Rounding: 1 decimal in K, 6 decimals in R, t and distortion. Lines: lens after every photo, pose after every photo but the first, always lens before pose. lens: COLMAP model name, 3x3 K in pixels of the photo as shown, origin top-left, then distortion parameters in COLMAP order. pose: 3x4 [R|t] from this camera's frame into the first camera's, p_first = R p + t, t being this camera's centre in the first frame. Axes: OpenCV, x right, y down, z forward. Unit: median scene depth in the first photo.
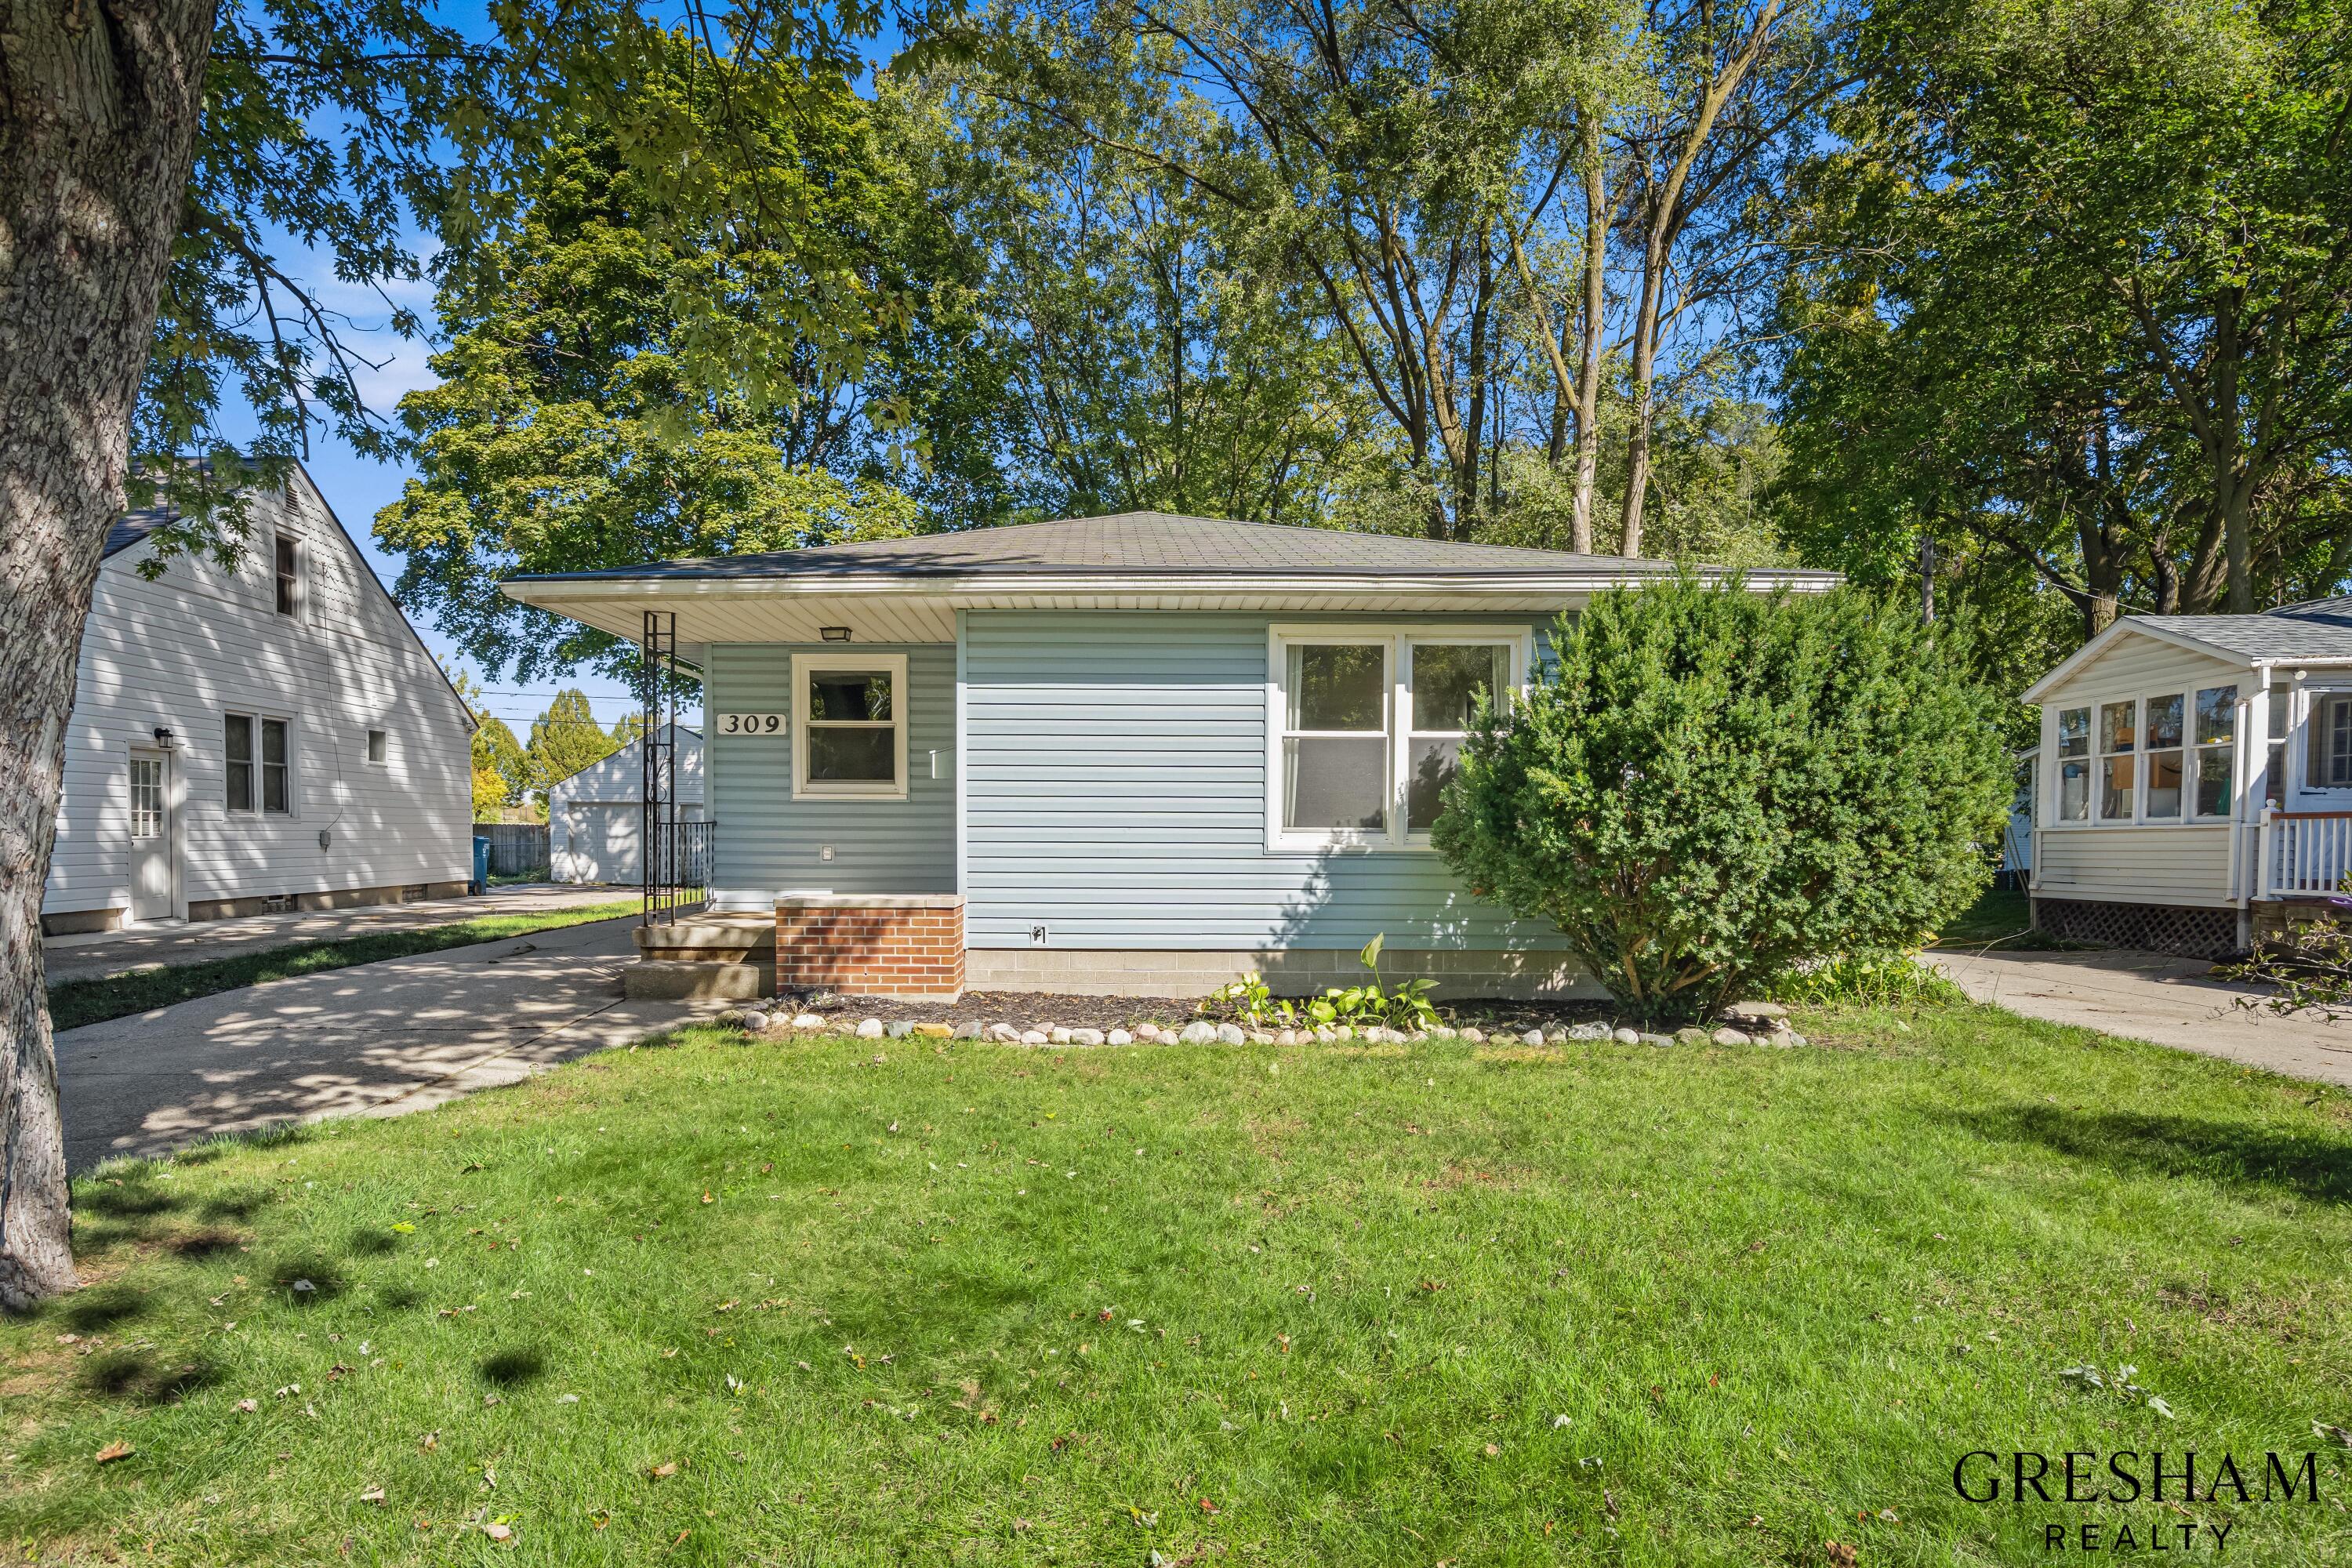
lens RADIAL K [[1344.5, 0, 1176.8], [0, 1344.5, 864.8], [0, 0, 1]] dist [-0.001809, -0.000221]
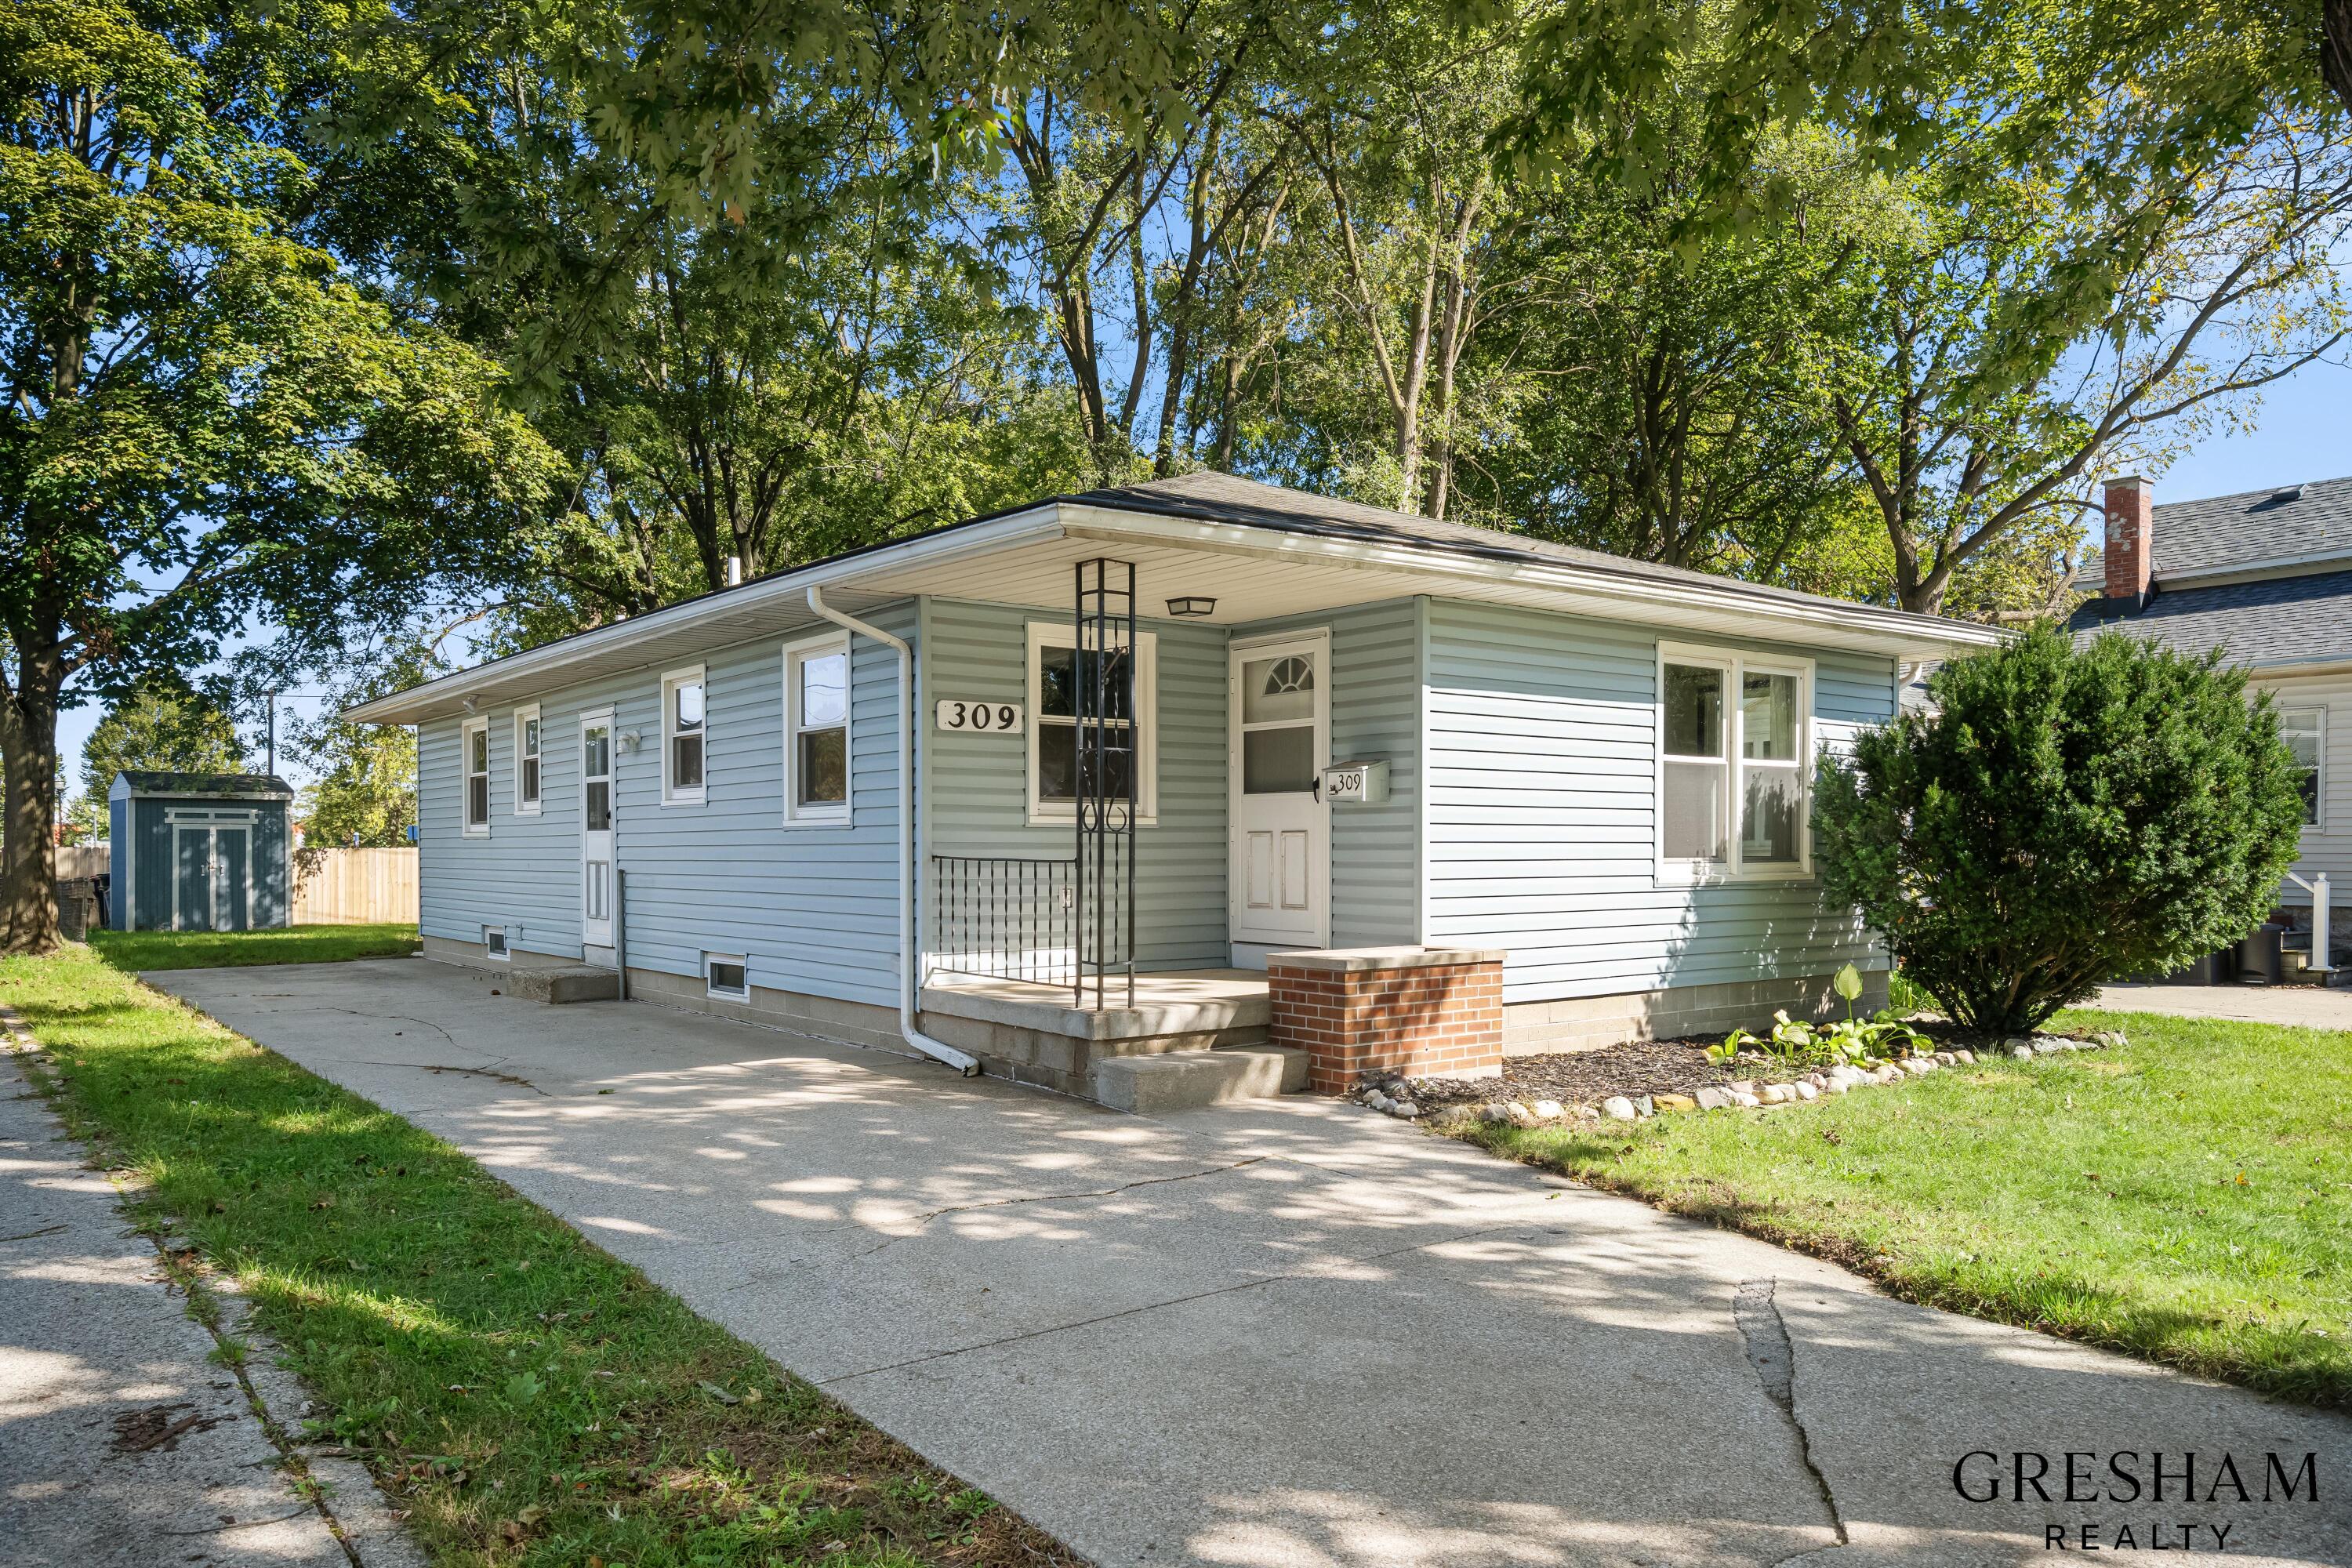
lens RADIAL K [[1653.7, 0, 1170.6], [0, 1653.7, 854.6], [0, 0, 1]] dist [0.005008, 0.000695]
pose [[0.789911, -0.008589, 0.613162, -0.892423], [0.020997, 0.999694, -0.013045, -0.022539], [-0.612863, 0.023179, 0.789849, 0.301258]]
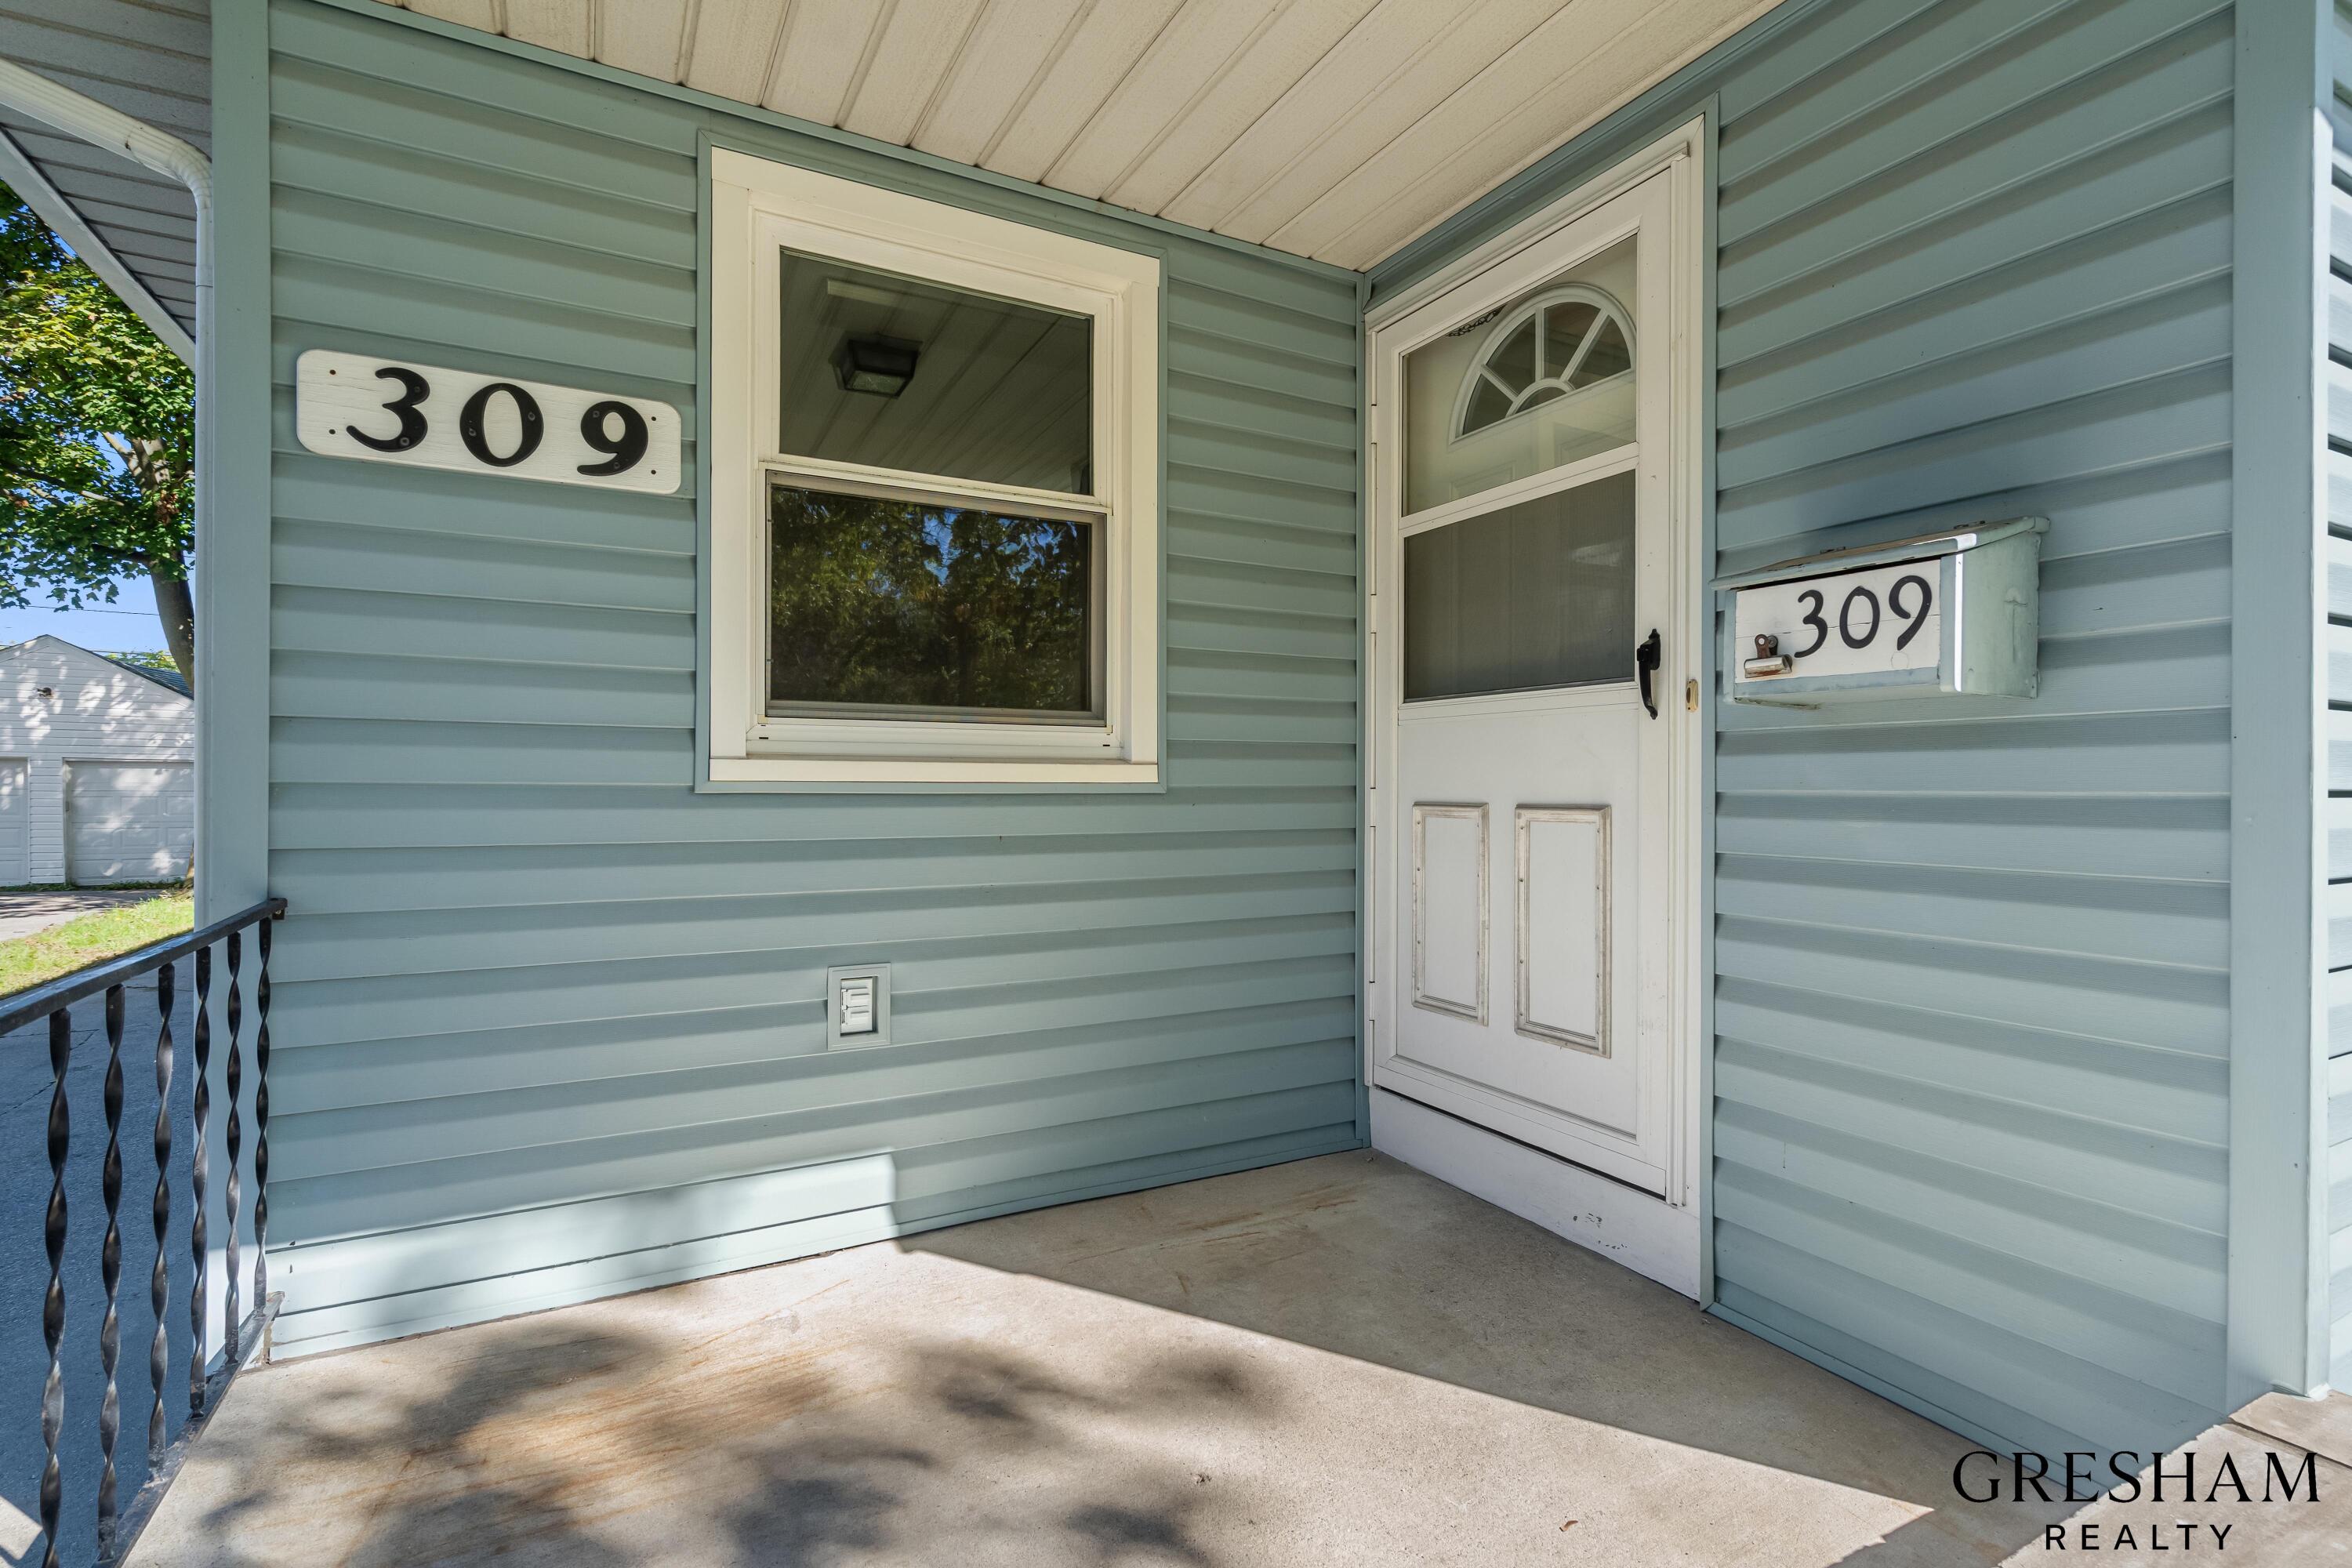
lens RADIAL K [[1063.4, 0, 1148.2], [0, 1063.4, 781.3], [0, 0, 1]] dist [0.003433, 0.000365]
pose [[0.890189, -0.000820, 0.455590, -0.351493], [0.013230, 0.999623, -0.024051, -0.051059], [-0.455398, 0.027437, 0.889865, 0.939112]]
